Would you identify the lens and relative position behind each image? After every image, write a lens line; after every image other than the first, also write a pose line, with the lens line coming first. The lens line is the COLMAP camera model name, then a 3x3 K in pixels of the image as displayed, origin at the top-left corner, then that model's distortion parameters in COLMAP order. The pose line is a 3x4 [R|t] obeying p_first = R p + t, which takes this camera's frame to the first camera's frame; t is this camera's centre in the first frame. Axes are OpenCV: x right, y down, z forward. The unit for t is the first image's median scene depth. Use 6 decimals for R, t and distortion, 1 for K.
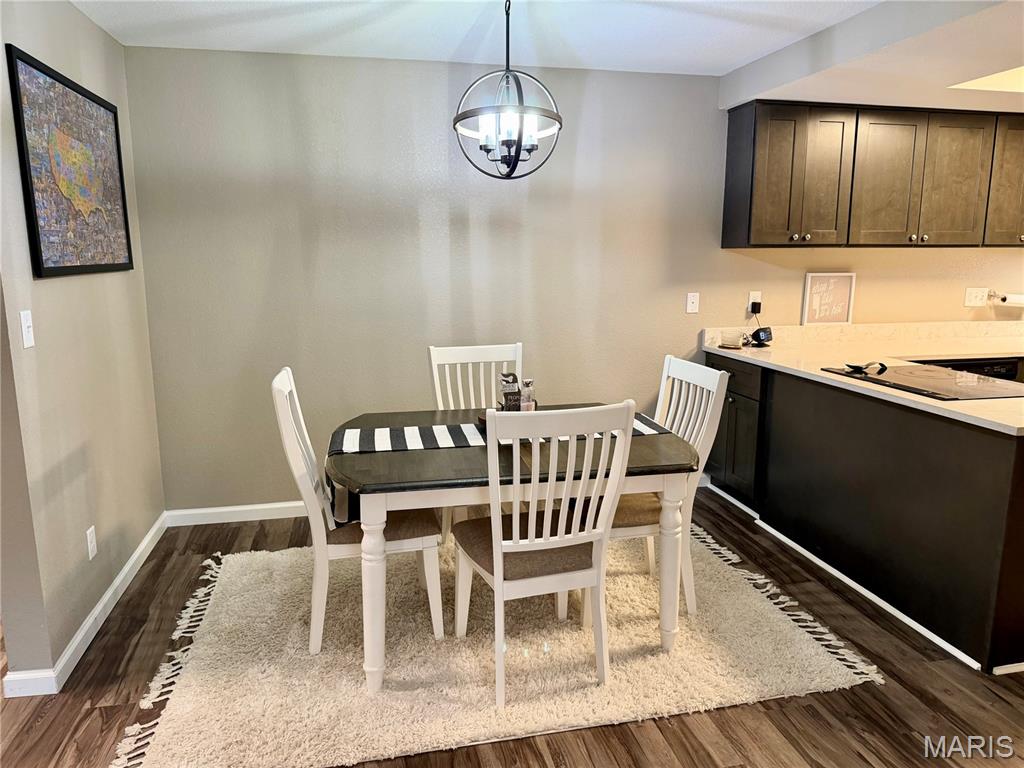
lens RADIAL K [[723.2, 0, 515.6], [0, 723.2, 388.0], [0, 0, 1]] dist [0.071790, -0.096339]
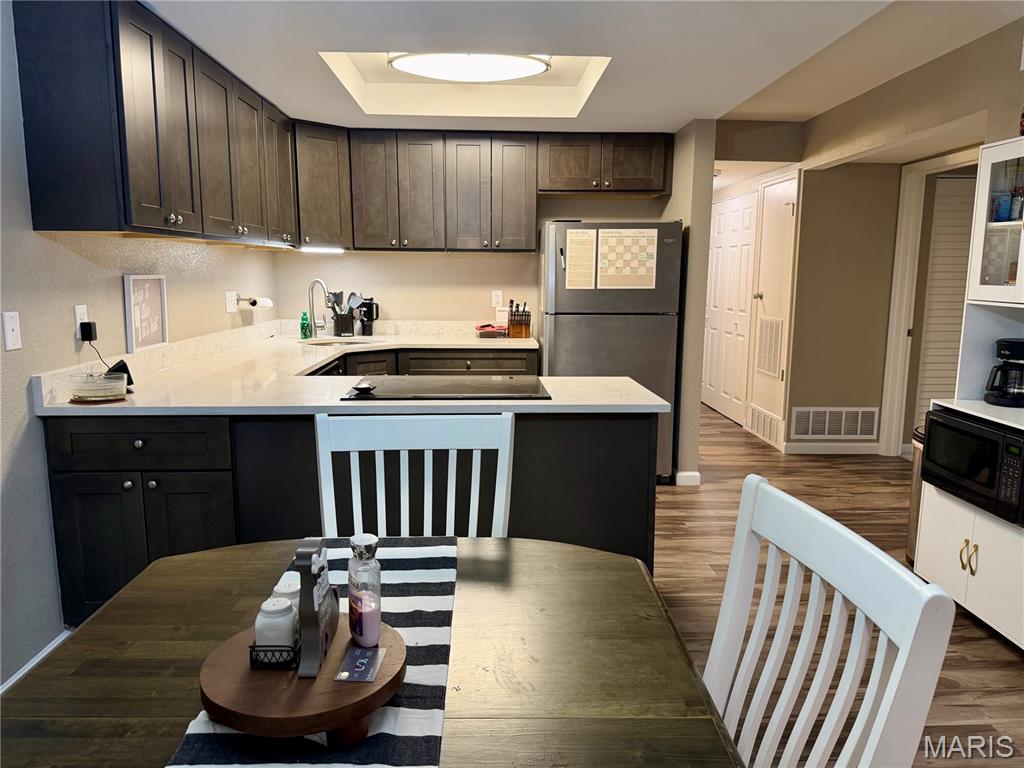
lens RADIAL K [[723.2, 0, 514.0], [0, 723.2, 391.1], [0, 0, 1]] dist [0.071790, -0.096339]
pose [[0.187641, -0.161670, 0.968841, -0.224648], [0.175857, 0.975954, 0.128798, -0.084369], [-0.966367, 0.146210, 0.211560, 0.580183]]
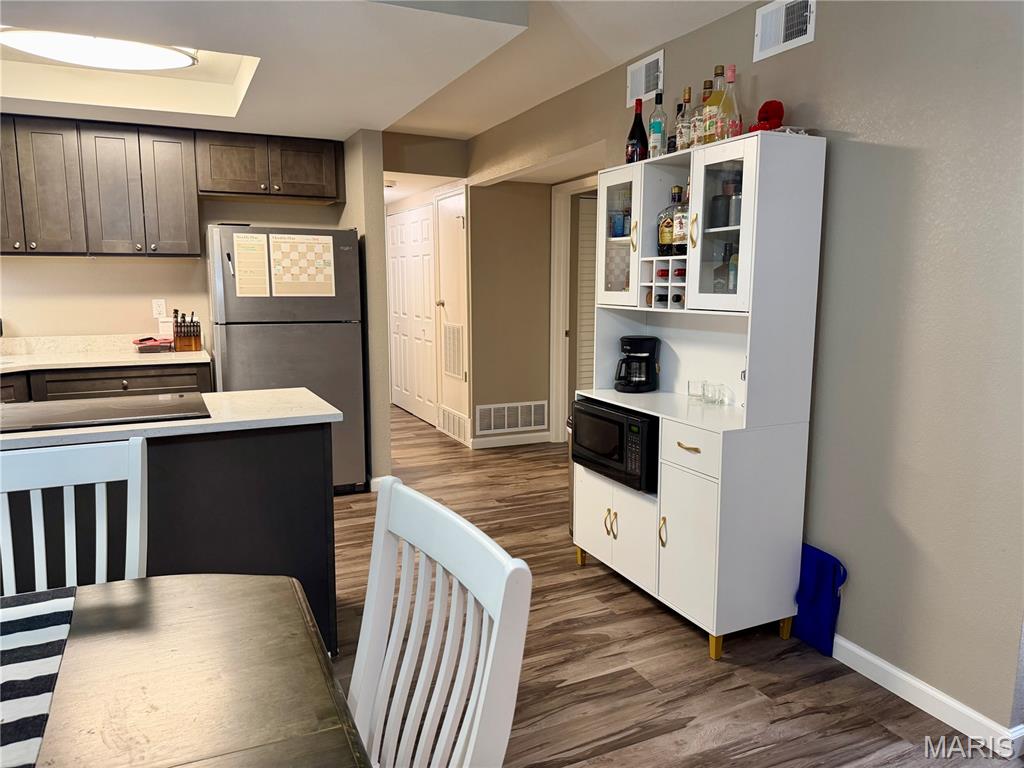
lens RADIAL K [[723.2, 0, 519.1], [0, 723.2, 386.1], [0, 0, 1]] dist [0.071790, -0.096339]
pose [[-0.218189, -0.145297, 0.965030, -0.226308], [0.177122, 0.966536, 0.185571, -0.079787], [-0.959699, 0.211417, -0.185152, 0.548181]]
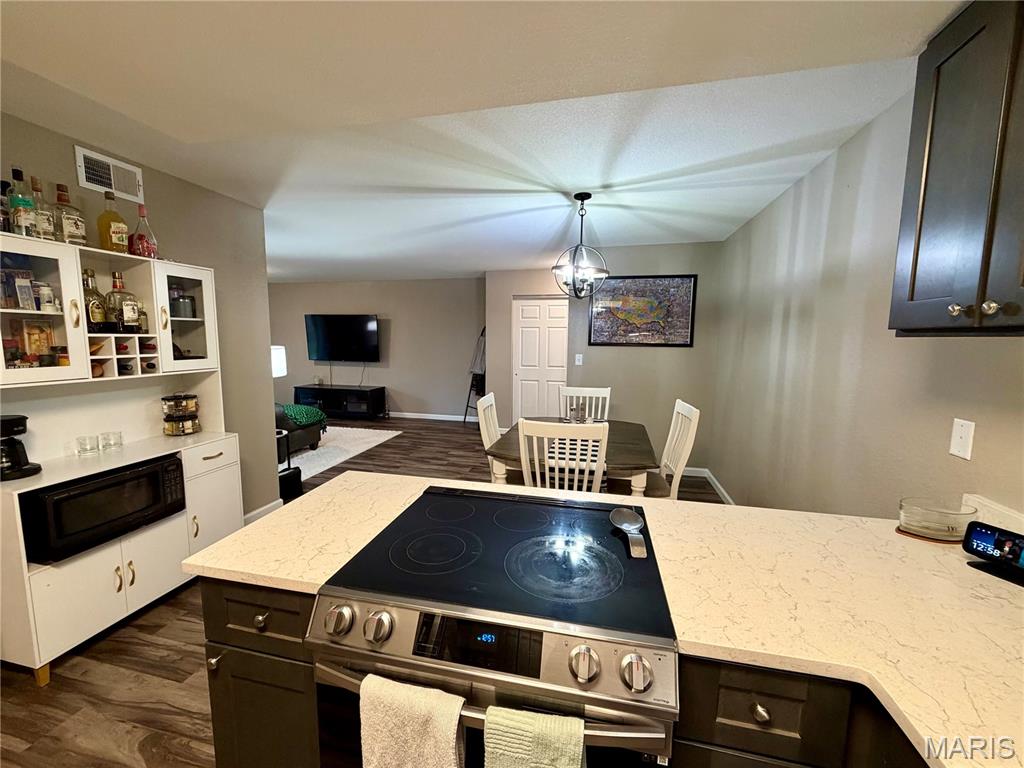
lens RADIAL K [[410.8, 0, 505.3], [0, 410.8, 382.5], [0, 0, 1]] dist [-0.000293, 0.000143]
pose [[-0.443290, 0.094622, -0.891370, 0.696071], [-0.174293, 0.966335, 0.189257, -0.162863], [0.879270, 0.239255, -0.411875, 0.875443]]
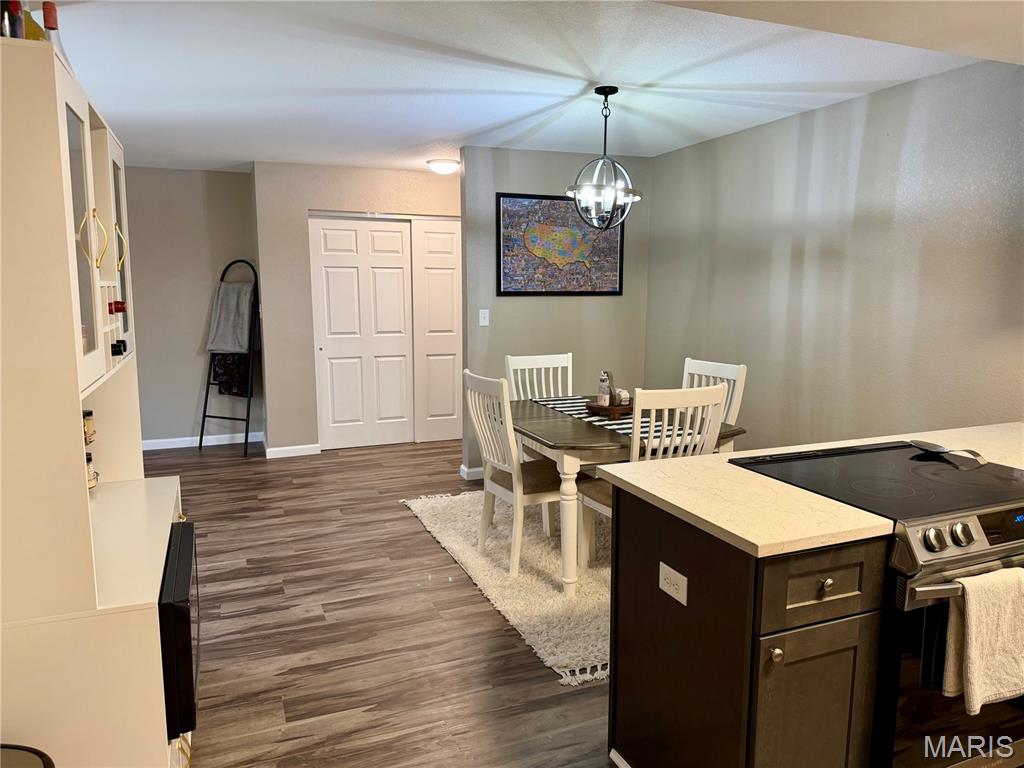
lens RADIAL K [[723.2, 0, 515.6], [0, 723.2, 390.4], [0, 0, 1]] dist [0.071790, -0.096339]
pose [[0.159859, 0.140519, -0.977087, 0.913542], [-0.180680, 0.977260, 0.110983, -0.073592], [0.970464, 0.158798, 0.181613, 0.417223]]
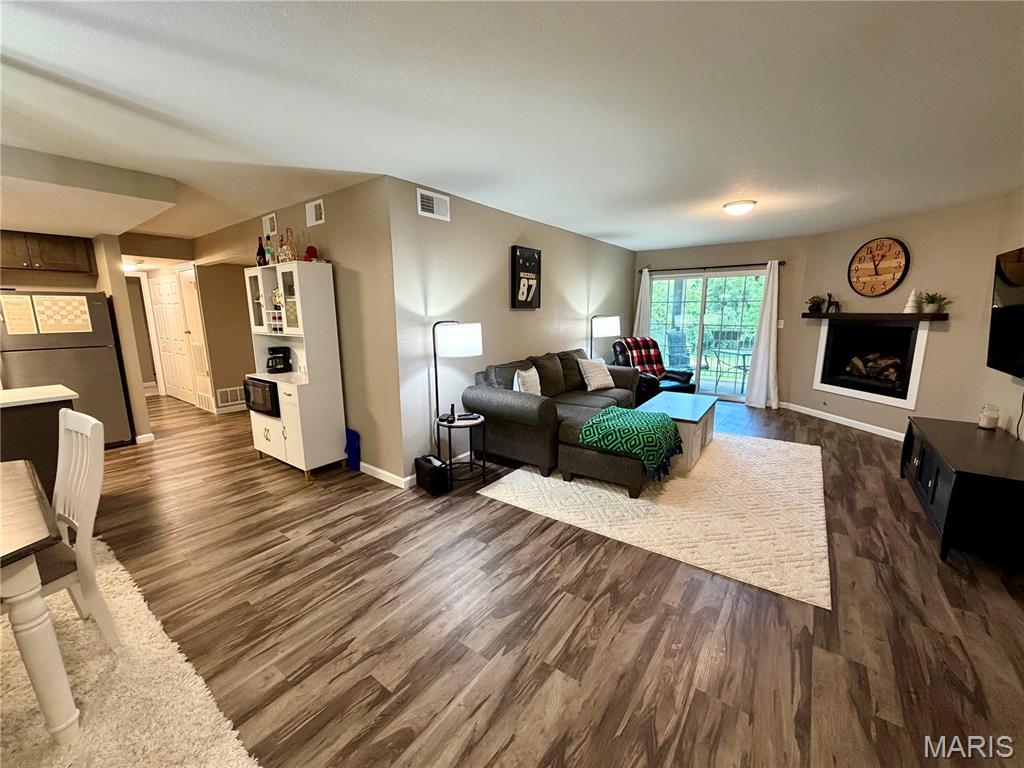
lens RADIAL K [[410.8, 0, 511.3], [0, 410.8, 384.4], [0, 0, 1]] dist [-0.000293, 0.000143]
pose [[-0.645809, -0.132358, 0.751939, -0.583087], [0.147129, 0.944826, 0.292673, -0.079162], [-0.749189, 0.299642, -0.590703, 0.441881]]
